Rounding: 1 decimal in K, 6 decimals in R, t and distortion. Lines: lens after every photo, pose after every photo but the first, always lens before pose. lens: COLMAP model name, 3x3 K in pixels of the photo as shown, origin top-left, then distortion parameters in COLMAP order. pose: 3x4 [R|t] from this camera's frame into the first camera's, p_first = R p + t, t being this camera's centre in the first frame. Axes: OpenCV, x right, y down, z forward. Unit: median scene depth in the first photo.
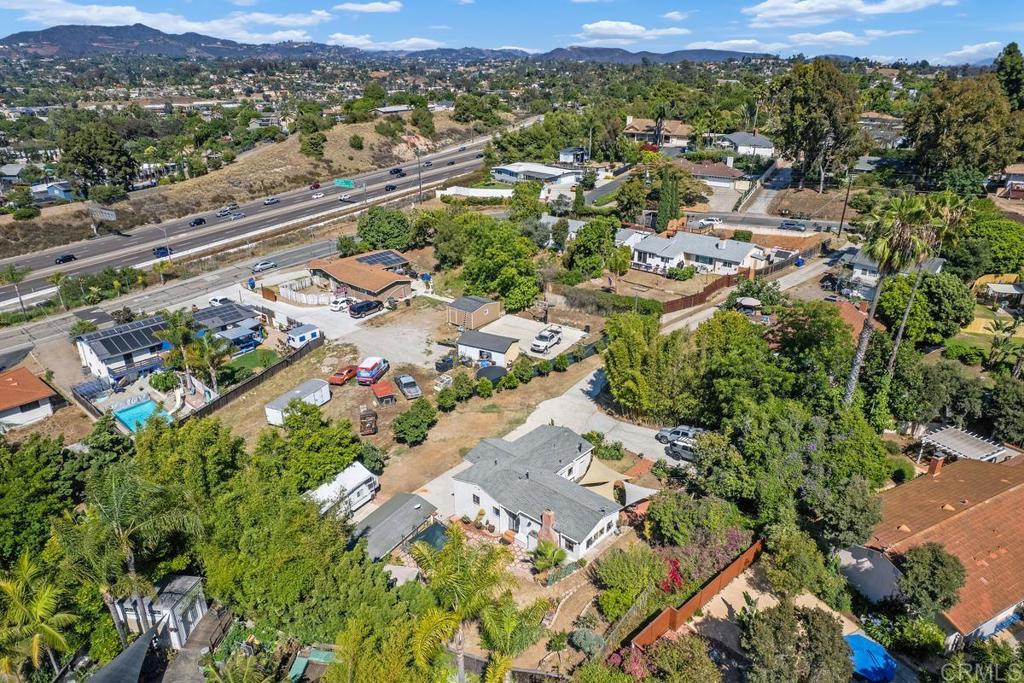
lens RADIAL K [[657.5, 0, 512.0], [0, 657.5, 341.5], [0, 0, 1]] dist [-0.067441, 0.054608]
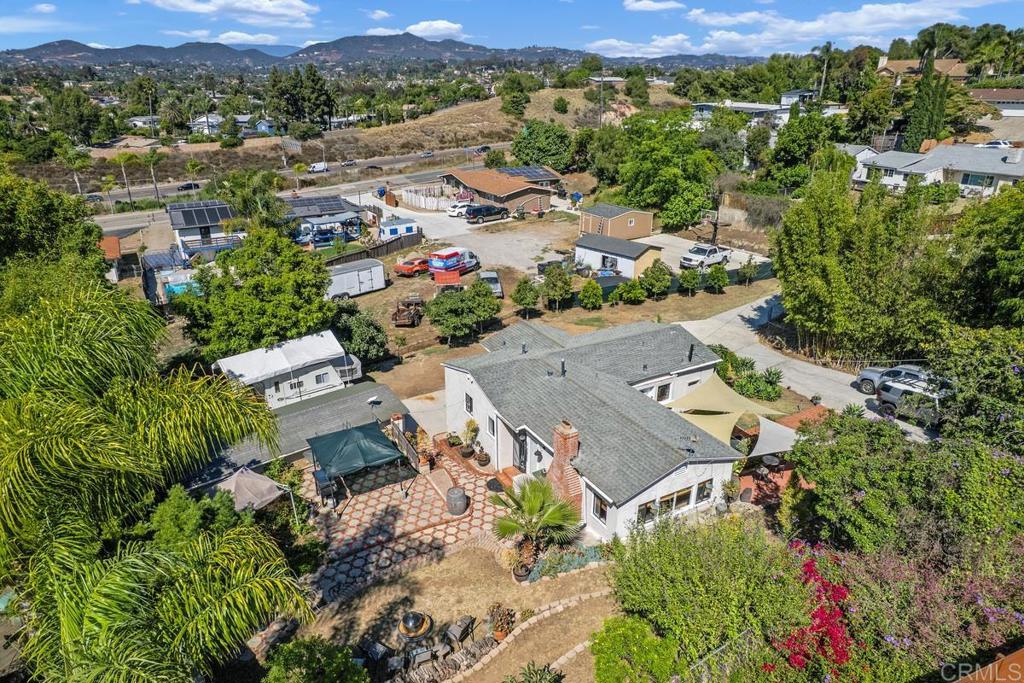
lens RADIAL K [[657.5, 0, 512.0], [0, 657.5, 341.5], [0, 0, 1]] dist [-0.067441, 0.054608]
pose [[0.944108, 0.126068, -0.304576, 0.071433], [-0.129102, 0.991578, 0.010245, 0.092672], [0.303303, 0.029649, 0.952433, 0.251505]]
